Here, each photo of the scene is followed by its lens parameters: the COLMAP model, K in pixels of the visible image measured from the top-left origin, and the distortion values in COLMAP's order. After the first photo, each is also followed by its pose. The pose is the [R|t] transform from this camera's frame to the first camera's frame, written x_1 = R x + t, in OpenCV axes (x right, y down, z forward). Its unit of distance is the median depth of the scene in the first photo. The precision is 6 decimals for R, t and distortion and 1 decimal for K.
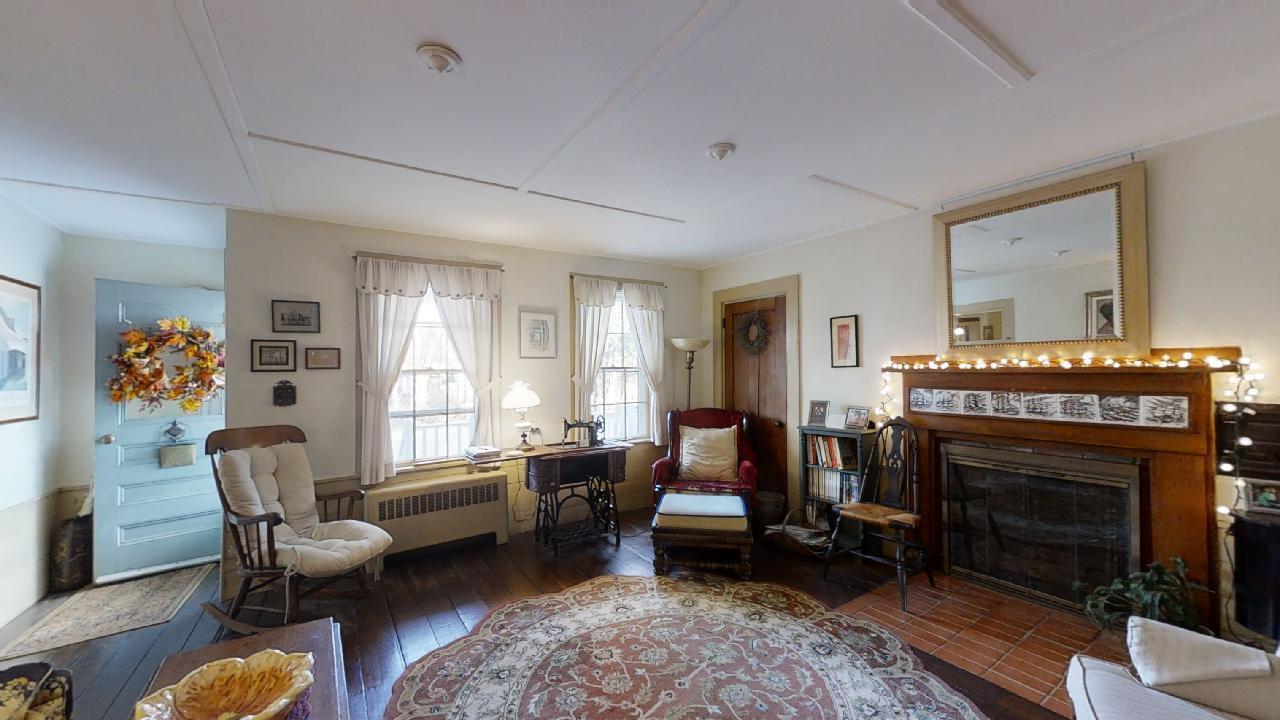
lens RADIAL K [[475.3, 0, 647.3], [0, 475.3, 360.6], [0, 0, 1]] dist [0.013355, -0.000073]
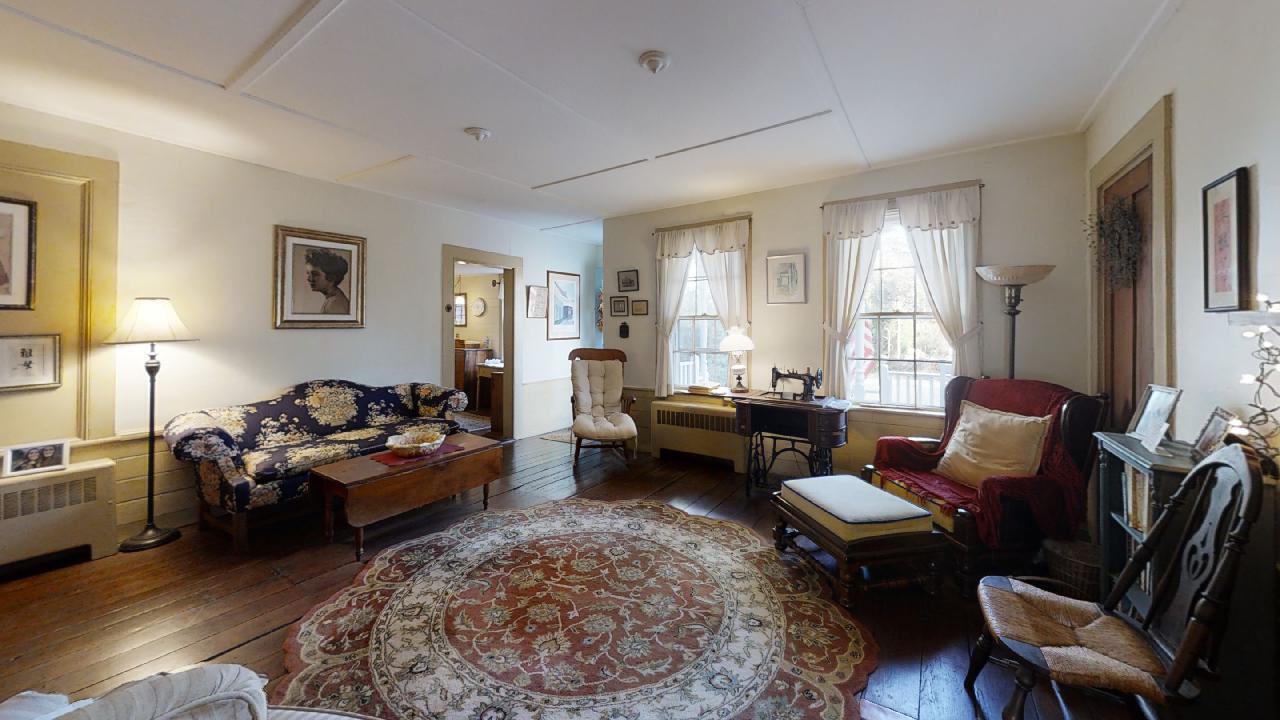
lens RADIAL K [[469.3, 0, 640.3], [0, 469.3, 363.5], [0, 0, 1]] dist [-0.000071, 0.000195]
pose [[0.378920, 0.086307, -0.921396, 0.750215], [0.003869, 0.995485, 0.094838, 0.033012], [0.925421, -0.039501, 0.376875, 0.496273]]
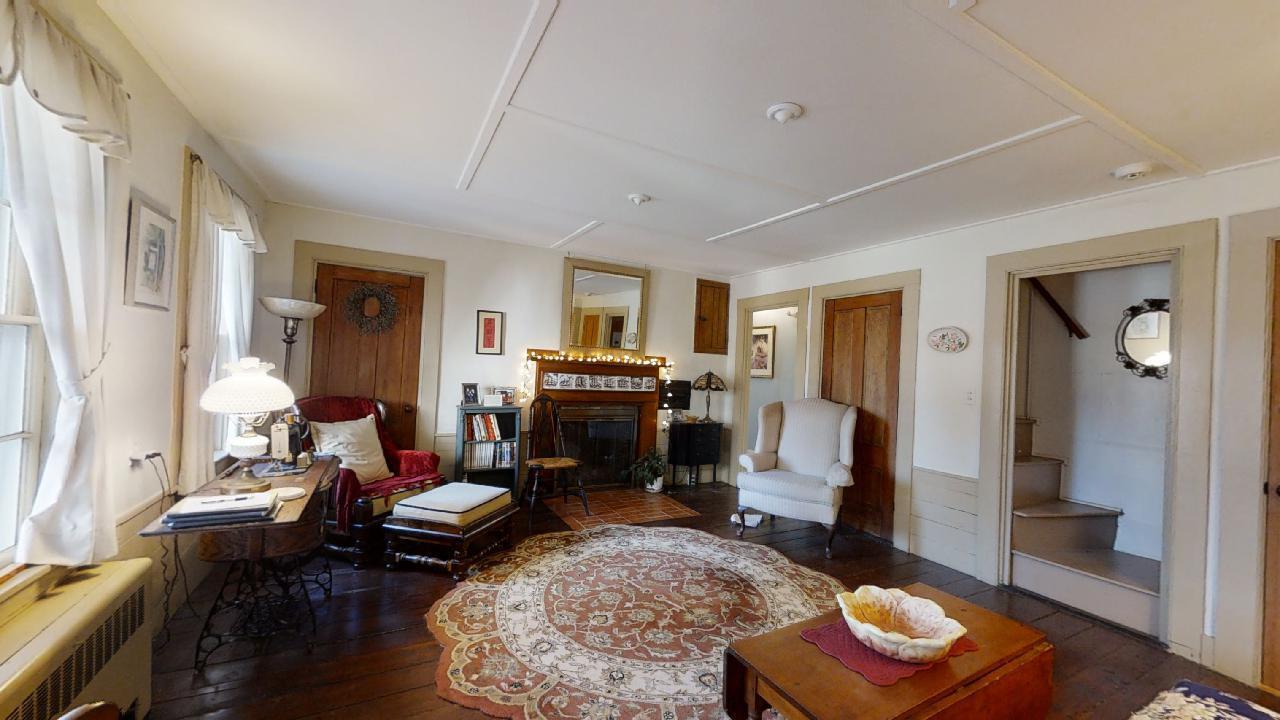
lens RADIAL K [[469.3, 0, 640.3], [0, 469.3, 363.5], [0, 0, 1]] dist [-0.000071, 0.000195]
pose [[0.095666, 0.022828, 0.995152, -0.902659], [-0.069727, 0.997435, -0.016178, 0.037473], [-0.992968, -0.067841, 0.097013, 0.662145]]
